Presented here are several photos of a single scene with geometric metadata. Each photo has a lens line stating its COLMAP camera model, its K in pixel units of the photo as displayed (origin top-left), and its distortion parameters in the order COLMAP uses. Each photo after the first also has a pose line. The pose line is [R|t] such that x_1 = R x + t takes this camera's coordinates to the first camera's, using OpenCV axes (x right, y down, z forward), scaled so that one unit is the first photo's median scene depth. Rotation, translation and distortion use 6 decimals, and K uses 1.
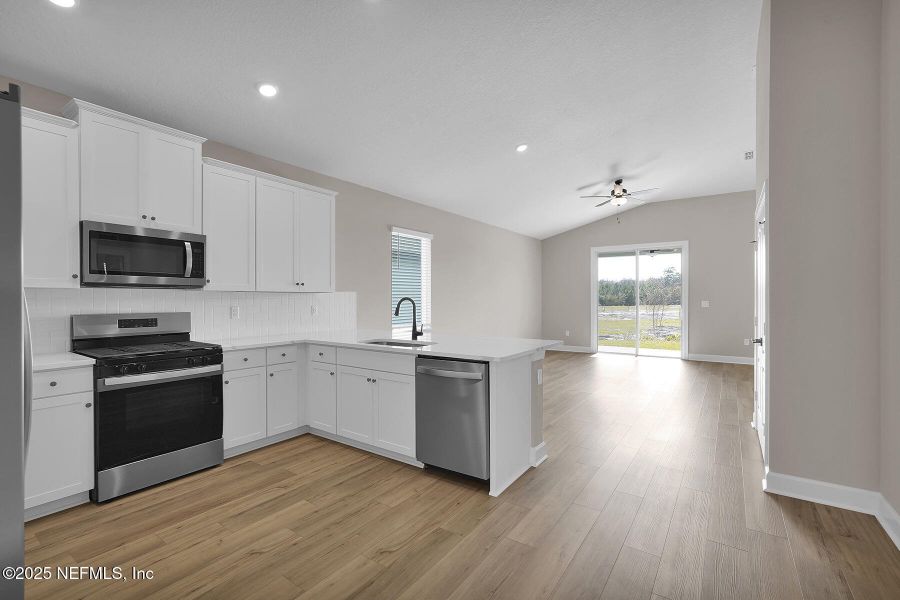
lens RADIAL K [[395.0, 0, 449.7], [0, 395.0, 297.6], [0, 0, 1]] dist [-0.002091, 0.000241]
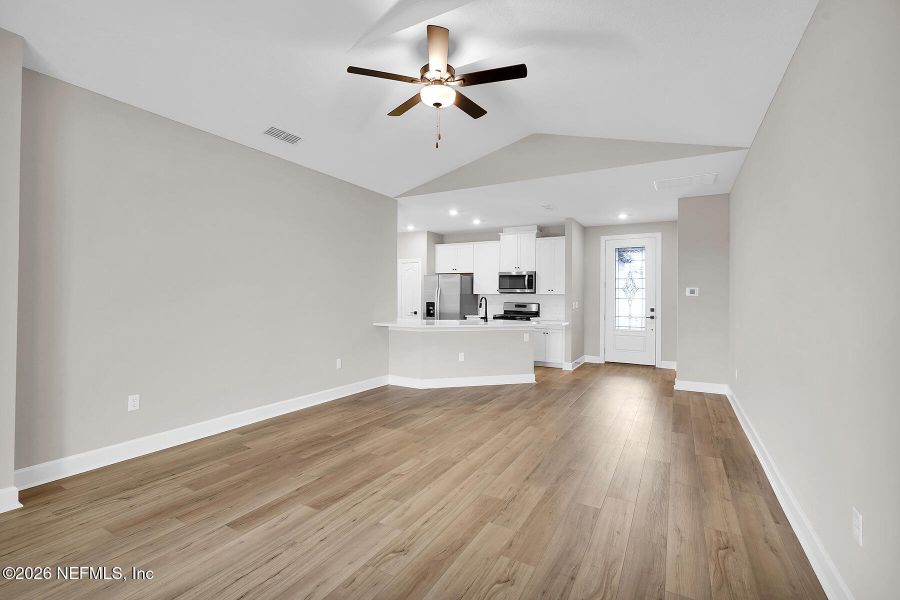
lens RADIAL K [[395.0, 0, 449.7], [0, 395.0, 297.6], [0, 0, 1]] dist [-0.002091, 0.000241]
pose [[0.094516, 0.014714, -0.995415, 1.853792], [-0.002894, 0.999891, 0.014506, -0.032511], [0.995519, 0.001510, 0.094548, 0.267002]]
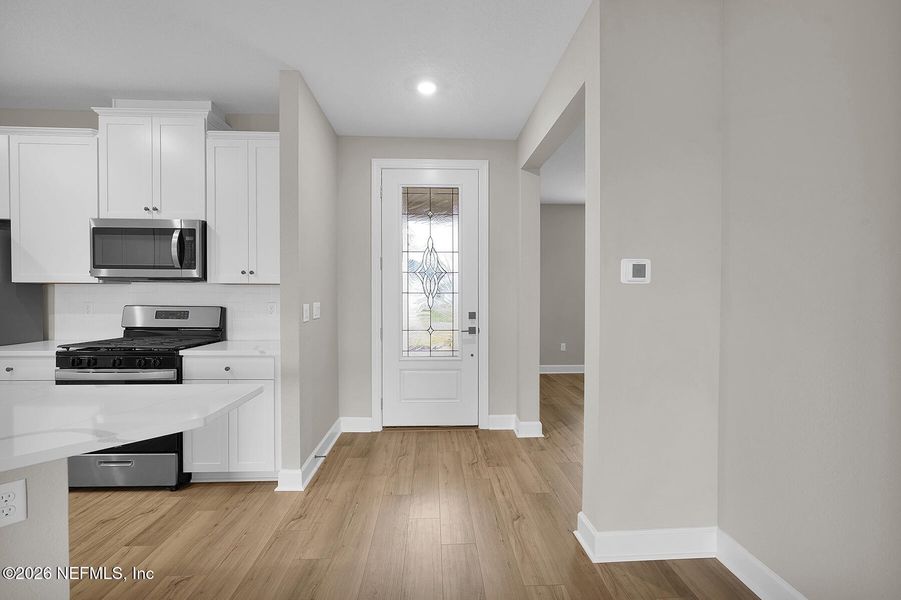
lens RADIAL K [[395.4, 0, 450.2], [0, 395.4, 297.6], [0, 0, 1]] dist [-0.002091, 0.000241]
pose [[0.613894, 0.021312, -0.789101, 0.453003], [-0.004060, 0.999708, 0.023842, -0.008068], [0.789378, -0.011433, 0.613801, 0.949034]]
